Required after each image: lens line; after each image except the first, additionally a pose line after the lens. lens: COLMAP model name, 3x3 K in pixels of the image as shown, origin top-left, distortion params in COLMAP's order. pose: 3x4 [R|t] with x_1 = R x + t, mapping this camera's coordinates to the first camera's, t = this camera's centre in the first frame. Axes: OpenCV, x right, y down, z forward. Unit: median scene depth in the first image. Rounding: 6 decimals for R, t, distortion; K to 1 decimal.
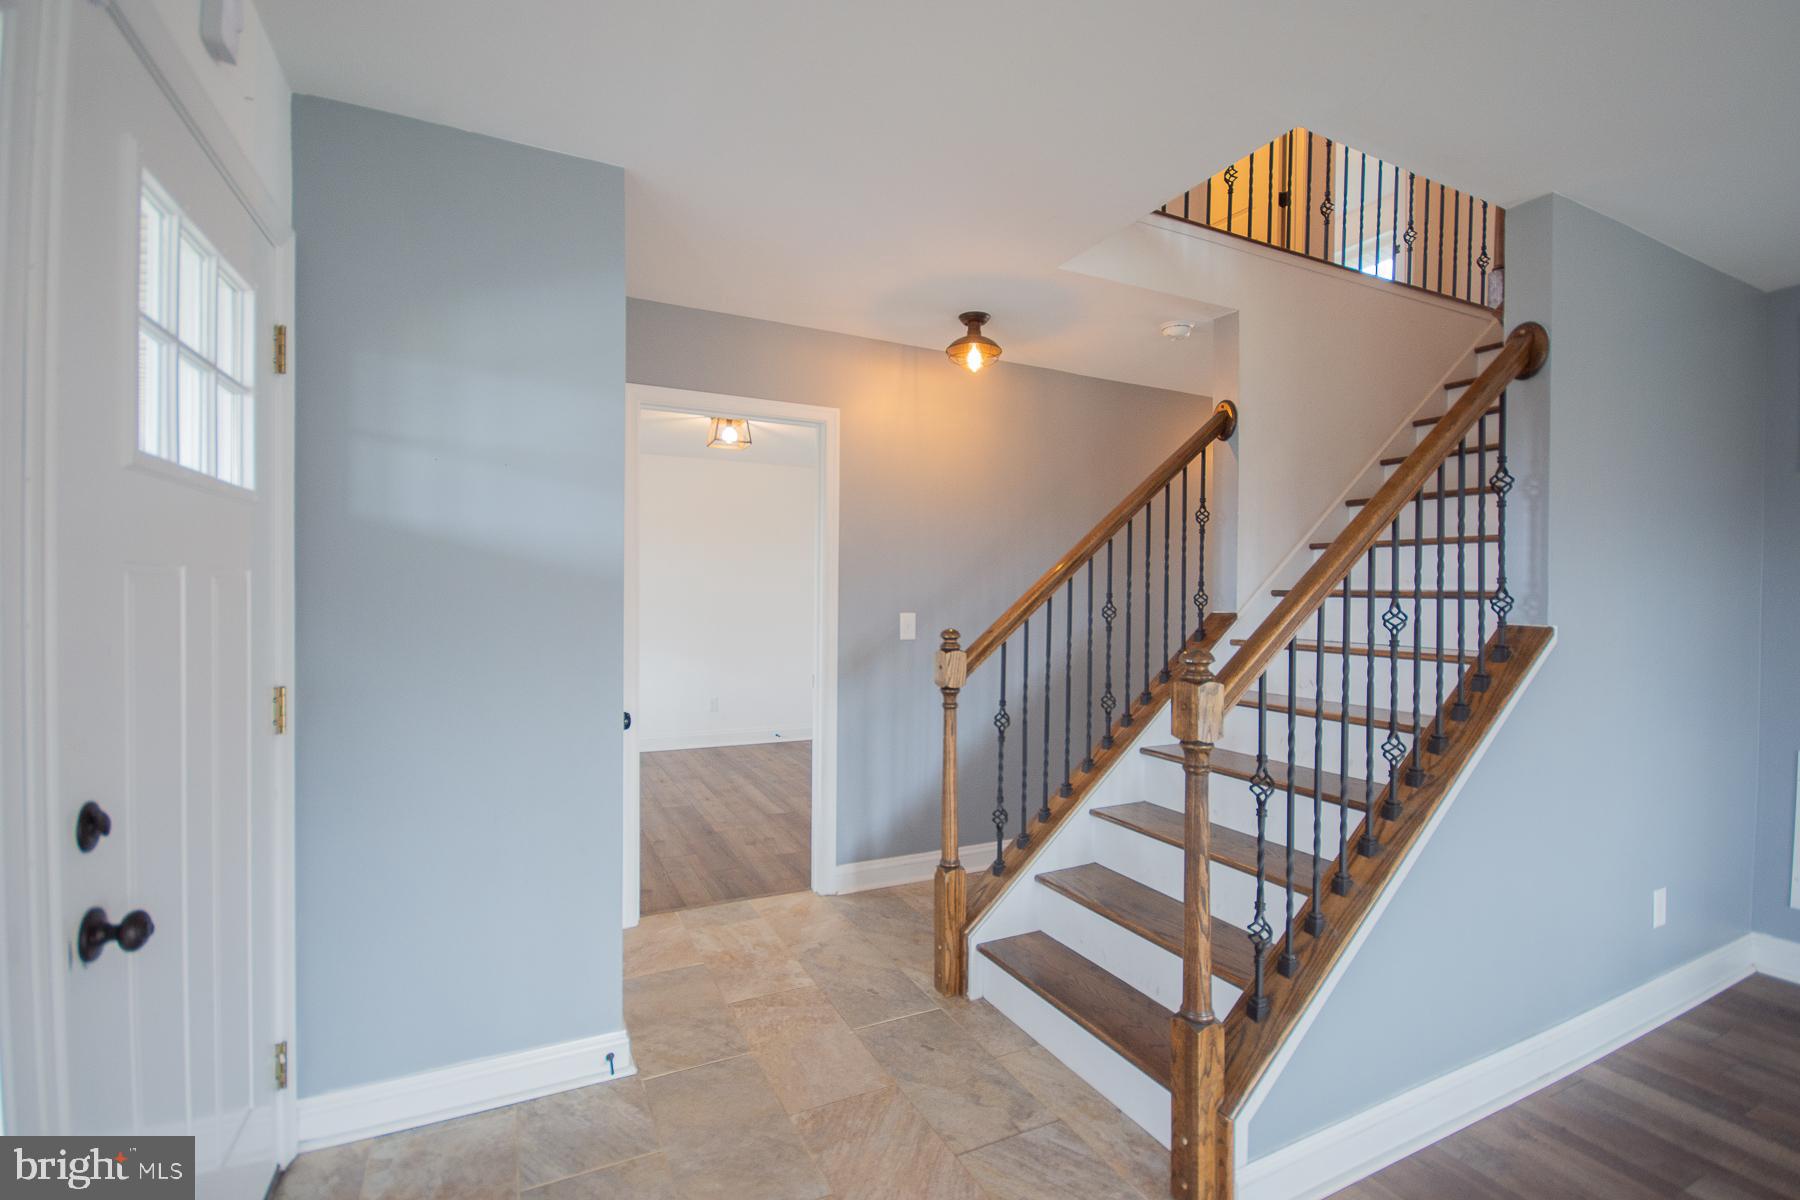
lens RADIAL K [[783.8, 0, 899.9], [0, 783.8, 603.1], [0, 0, 1]] dist [0.000184, -0.000066]
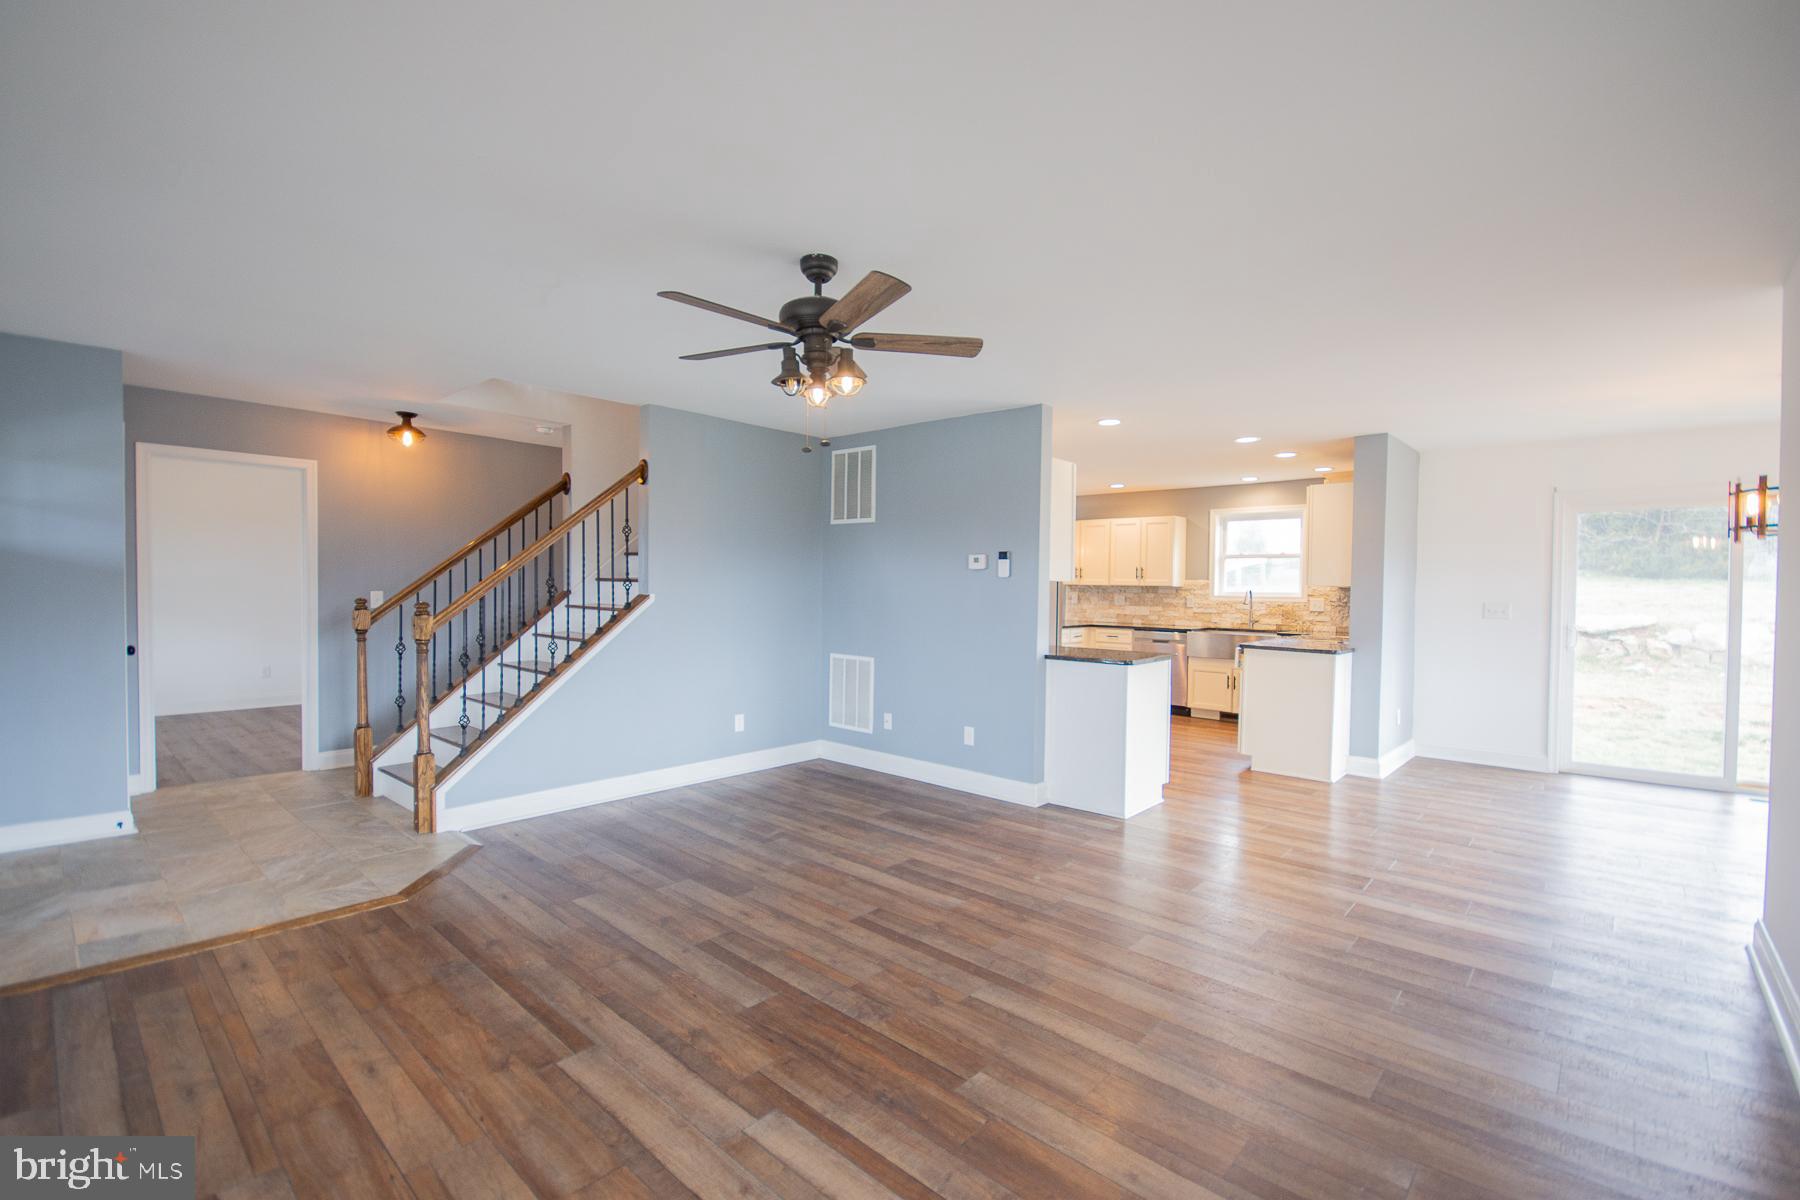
lens RADIAL K [[790.4, 0, 895.7], [0, 790.4, 601.2], [0, 0, 1]] dist [0.001143, -0.000548]
pose [[0.933002, -0.006754, 0.359808, 0.559976], [0.001999, 0.999906, 0.013585, 0.017904], [-0.359865, -0.011956, 0.932928, -1.165252]]
